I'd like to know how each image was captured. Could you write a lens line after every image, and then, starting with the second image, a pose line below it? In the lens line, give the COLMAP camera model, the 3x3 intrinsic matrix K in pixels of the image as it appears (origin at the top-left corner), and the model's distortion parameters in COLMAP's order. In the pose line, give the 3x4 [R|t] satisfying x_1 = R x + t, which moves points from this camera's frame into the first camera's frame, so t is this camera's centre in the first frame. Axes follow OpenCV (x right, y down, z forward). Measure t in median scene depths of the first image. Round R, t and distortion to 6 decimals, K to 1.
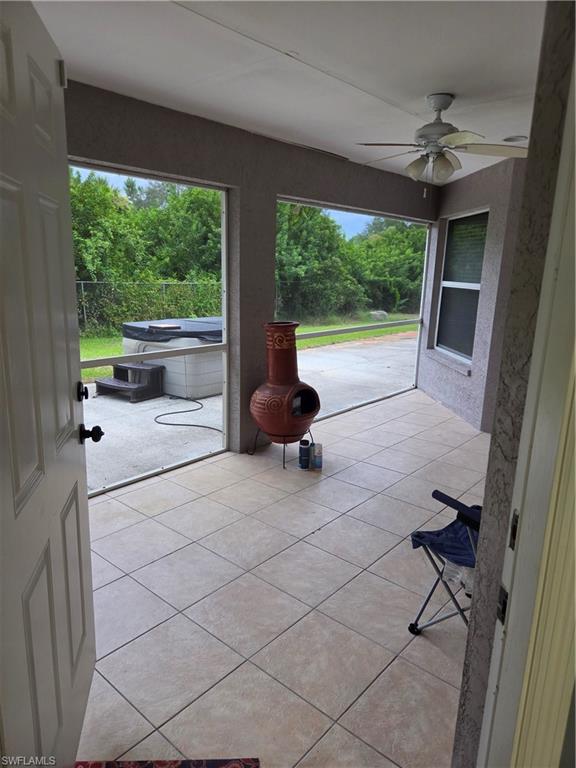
lens RADIAL K [[516.1, 0, 282.4], [0, 516.1, 387.6], [0, 0, 1]] dist [0.073437, -0.069845]
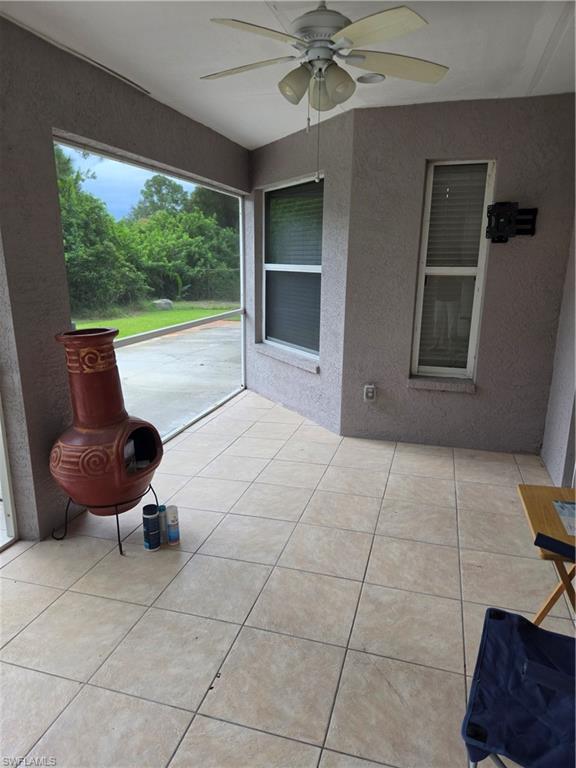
lens RADIAL K [[516.1, 0, 282.4], [0, 516.1, 387.6], [0, 0, 1]] dist [0.073437, -0.069845]
pose [[0.910564, -0.120439, 0.395434, -0.031707], [0.110813, 0.992720, 0.047187, -0.040667], [-0.398238, 0.000852, 0.917282, 0.213356]]
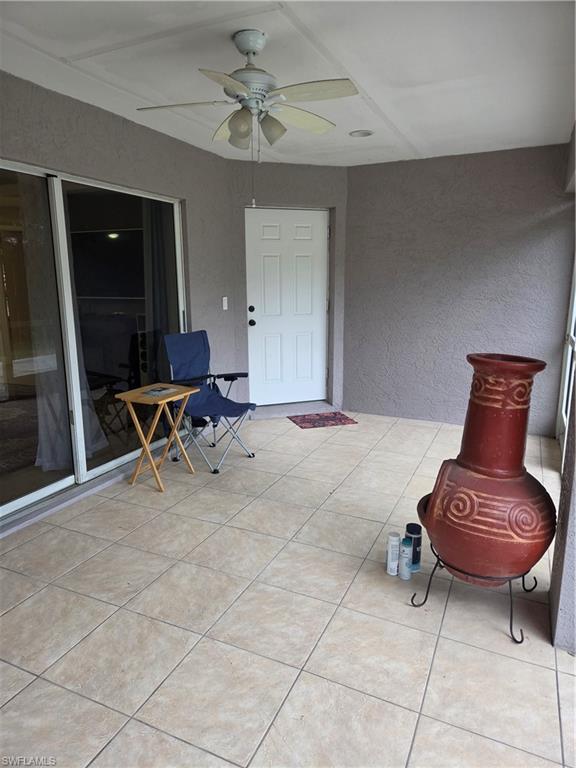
lens RADIAL K [[516.1, 0, 282.4], [0, 516.1, 387.6], [0, 0, 1]] dist [0.073437, -0.069845]
pose [[-0.958584, 0.038041, -0.282258, 0.250899], [-0.085031, 0.907617, 0.411097, -0.203440], [0.271821, 0.418072, -0.866793, 0.962946]]
